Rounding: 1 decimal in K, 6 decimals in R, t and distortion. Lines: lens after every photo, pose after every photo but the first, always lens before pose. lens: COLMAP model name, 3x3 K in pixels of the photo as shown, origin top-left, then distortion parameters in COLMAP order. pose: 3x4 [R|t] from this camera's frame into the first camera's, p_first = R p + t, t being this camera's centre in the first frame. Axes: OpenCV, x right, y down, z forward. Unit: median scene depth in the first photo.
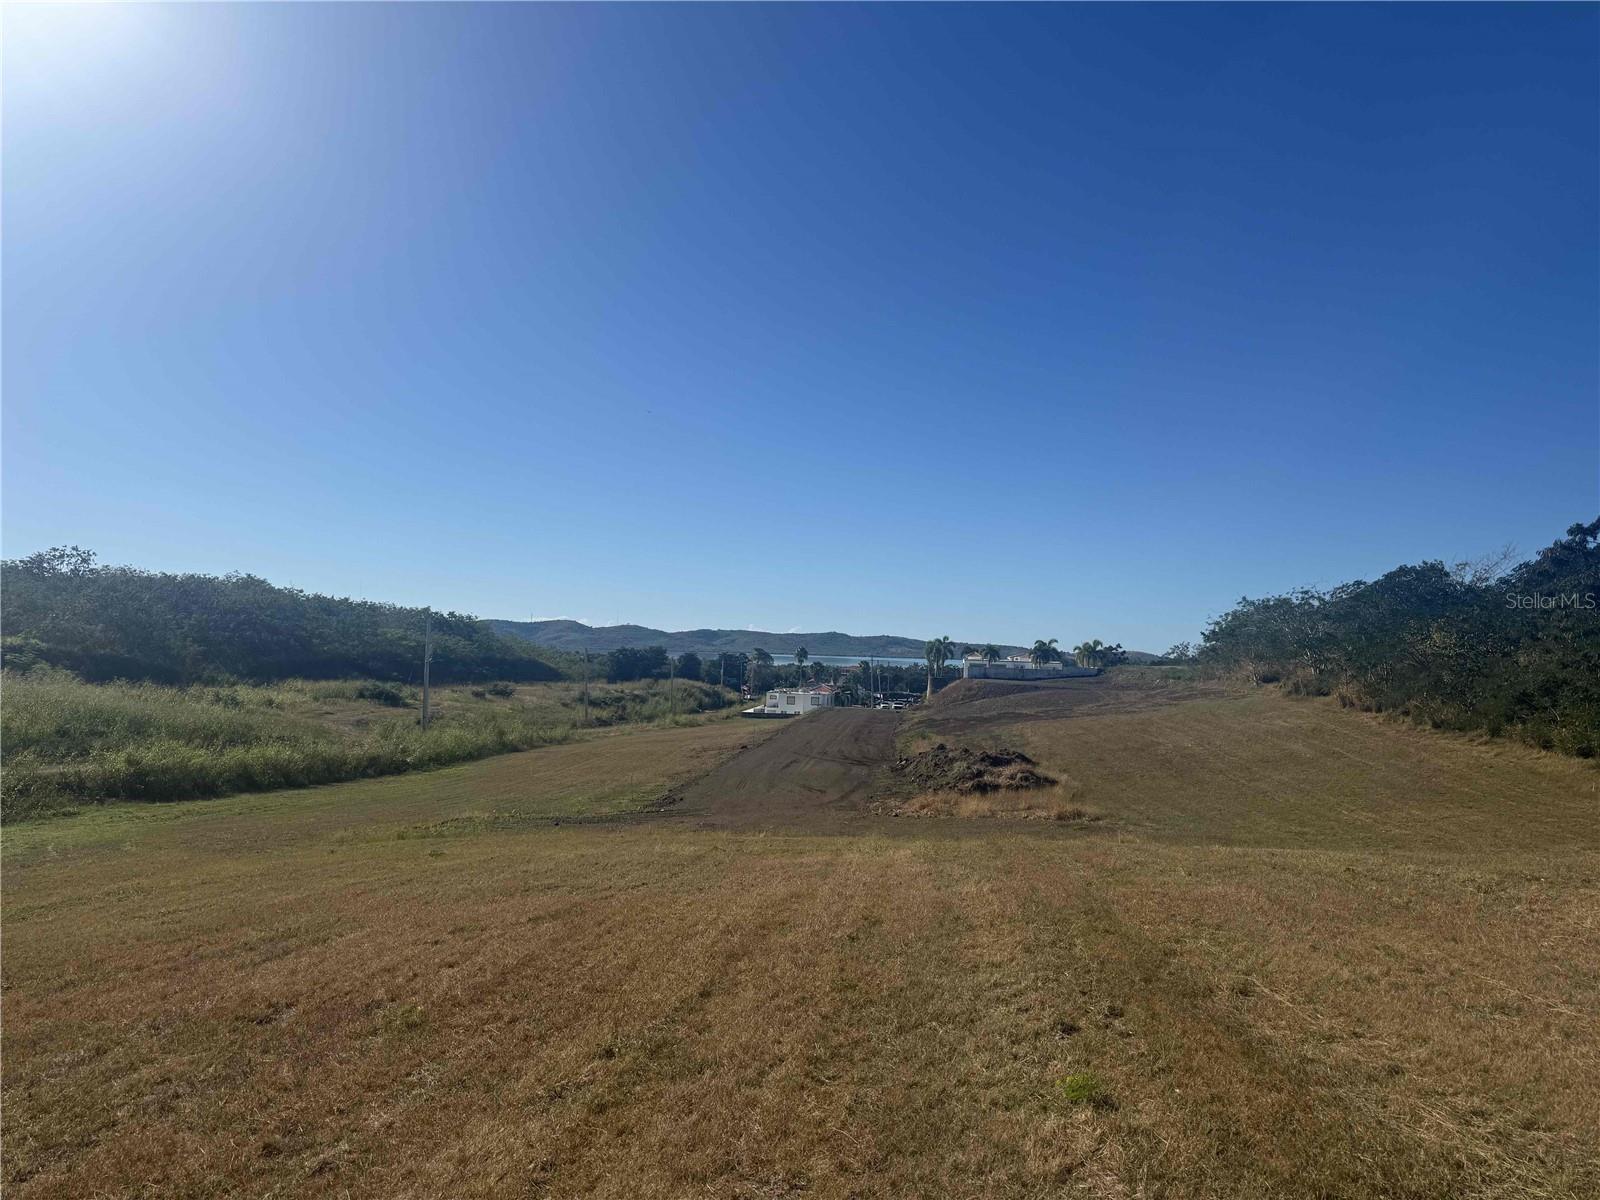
lens RADIAL K [[1116.6, 0, 789.6], [0, 1116.6, 590.9], [0, 0, 1]] dist [0.093115, -0.120335]
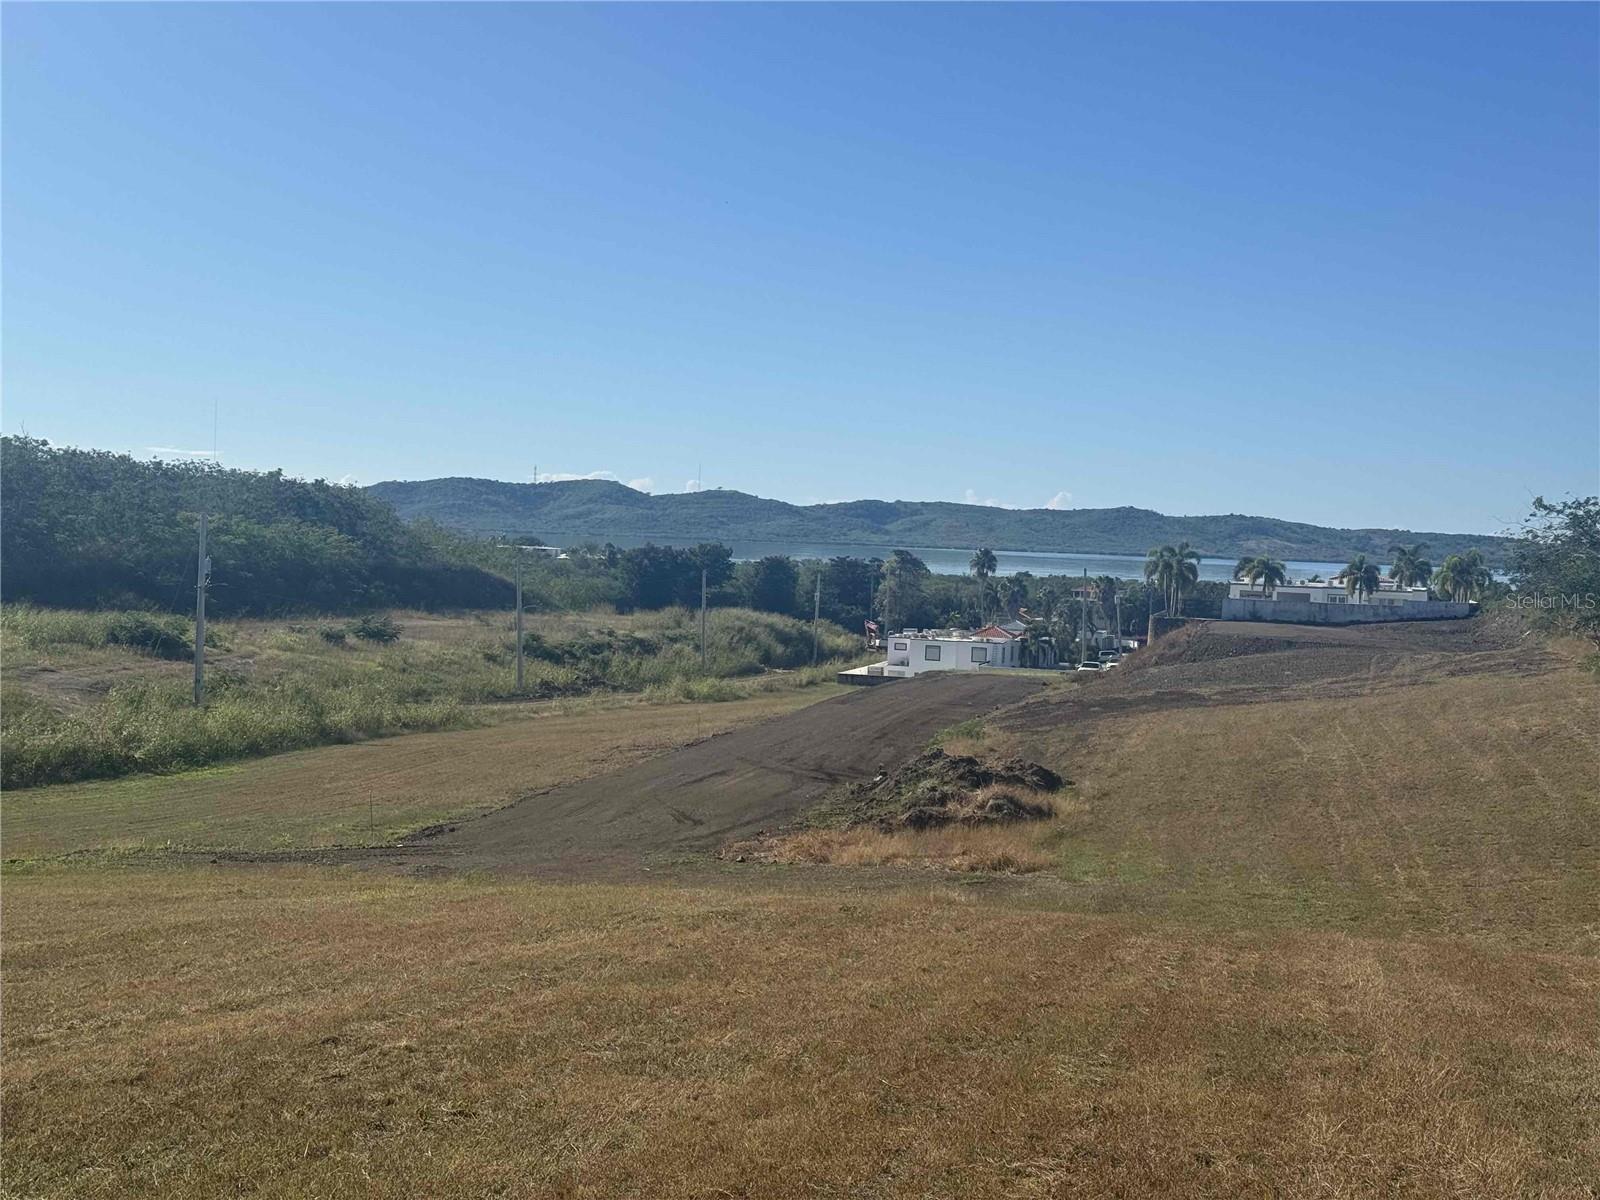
lens RADIAL K [[2228.0, 0, 818.1], [0, 2228.0, 616.9], [0, 0, 1]] dist [0.108323, 0.000000]
pose [[0.994818, 0.012180, -0.100942, 0.073211], [-0.003378, 0.996210, 0.086915, -0.015189], [0.101618, -0.086124, 0.991089, -0.076177]]
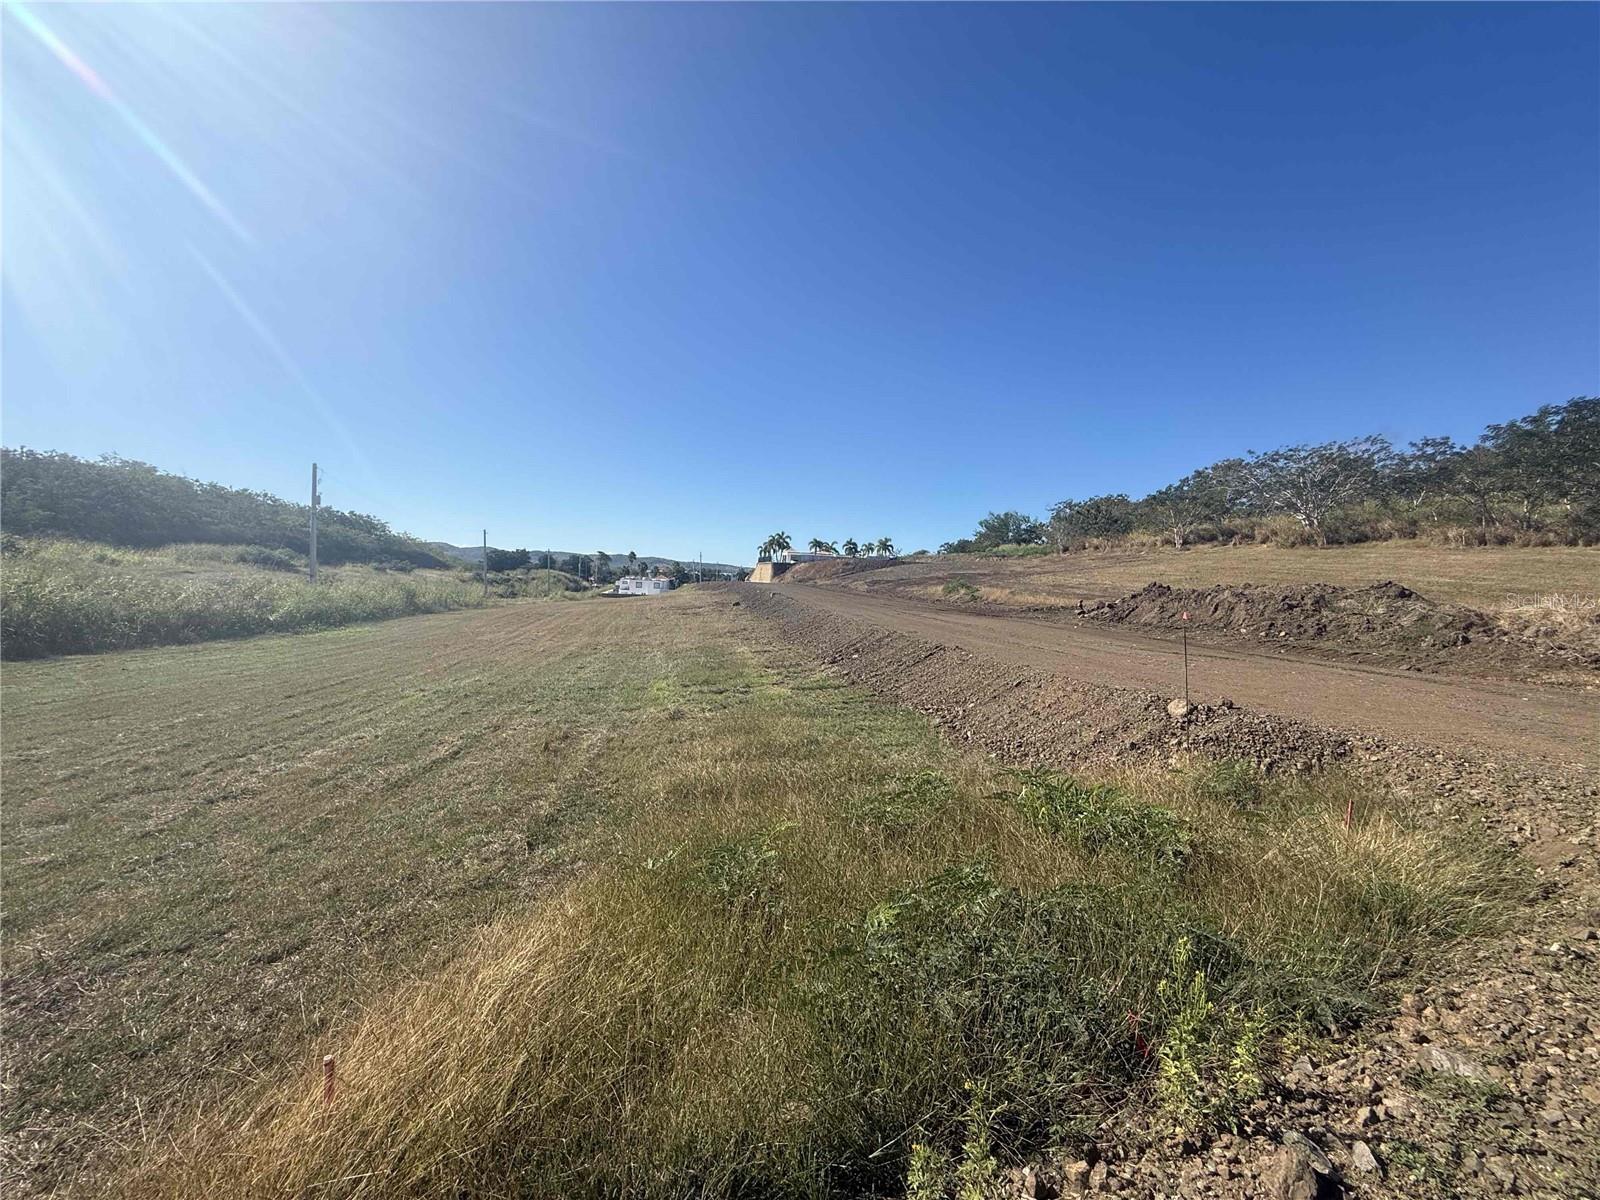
lens RADIAL K [[640.0, 0, 795.4], [0, 640.0, 601.2], [0, 0, 1]] dist [-0.001084, 0.000924]
pose [[0.952508, 0.001153, 0.304511, -0.075375], [-0.033261, 0.994404, 0.100276, 0.044591], [-0.302691, -0.105642, 0.947216, 0.266201]]
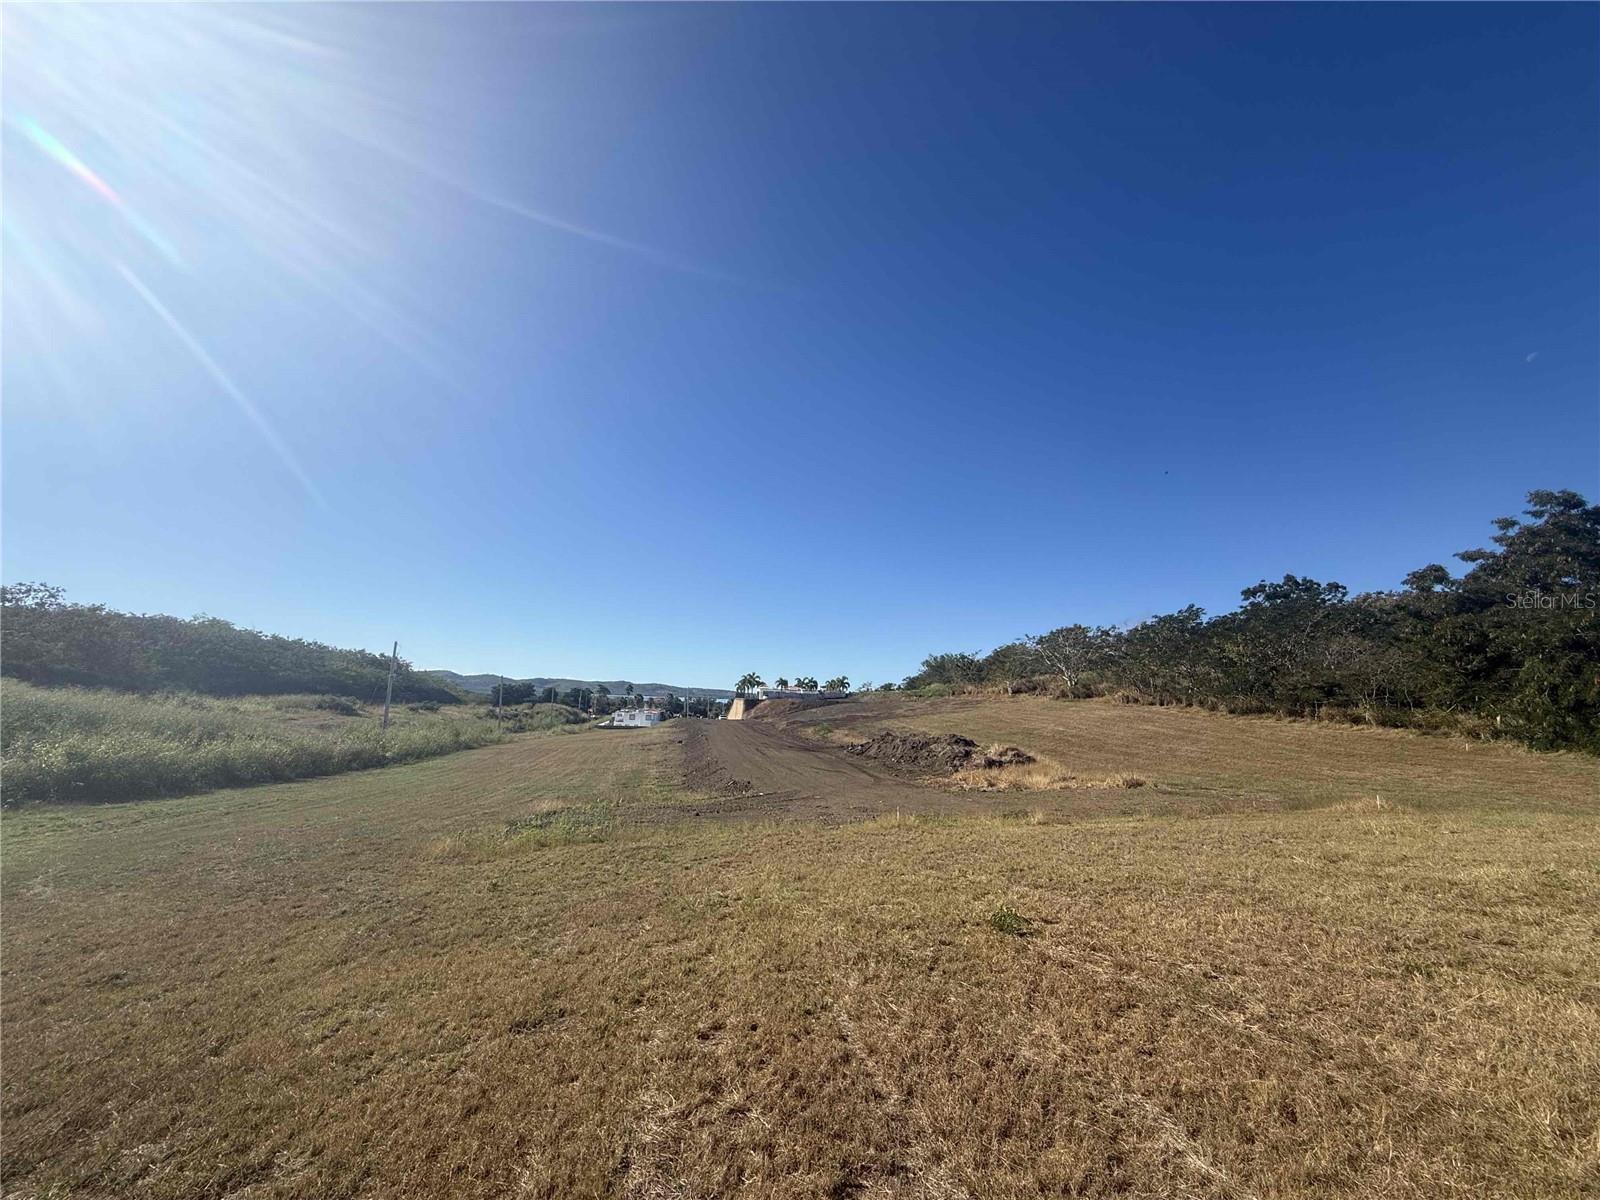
lens RADIAL K [[640.0, 0, 795.0], [0, 640.0, 593.3], [0, 0, 1]] dist [-0.001084, 0.000924]
pose [[0.954483, 0.054705, 0.293205, -0.071314], [-0.024692, 0.994155, -0.105104, 0.022692], [-0.297241, 0.093080, 0.950255, 0.126083]]
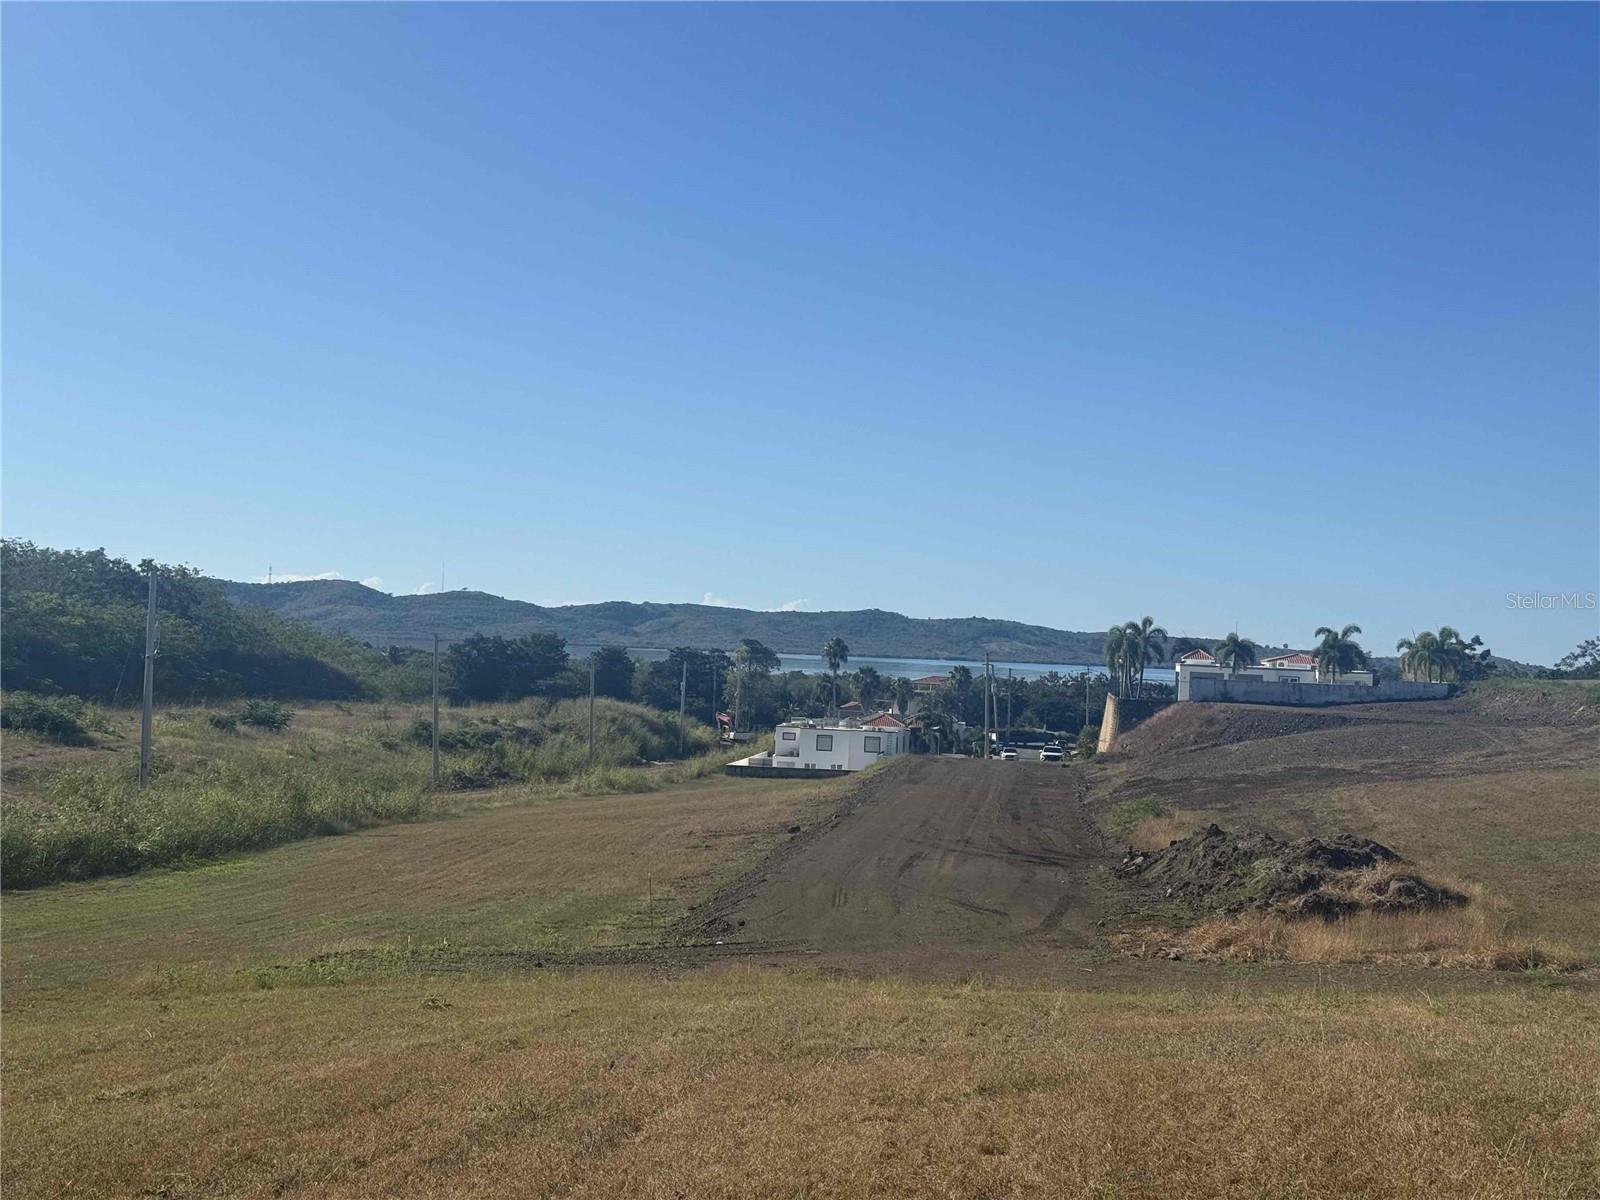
lens RADIAL K [[2228.0, 0, 800.2], [0, 2228.0, 624.2], [0, 0, 1]] dist [0.108323, 0.000000]
pose [[0.999931, 0.009576, 0.006773, -0.023476], [-0.009862, 0.999005, 0.043500, 0.001018], [-0.006350, -0.043564, 0.999030, -0.005809]]
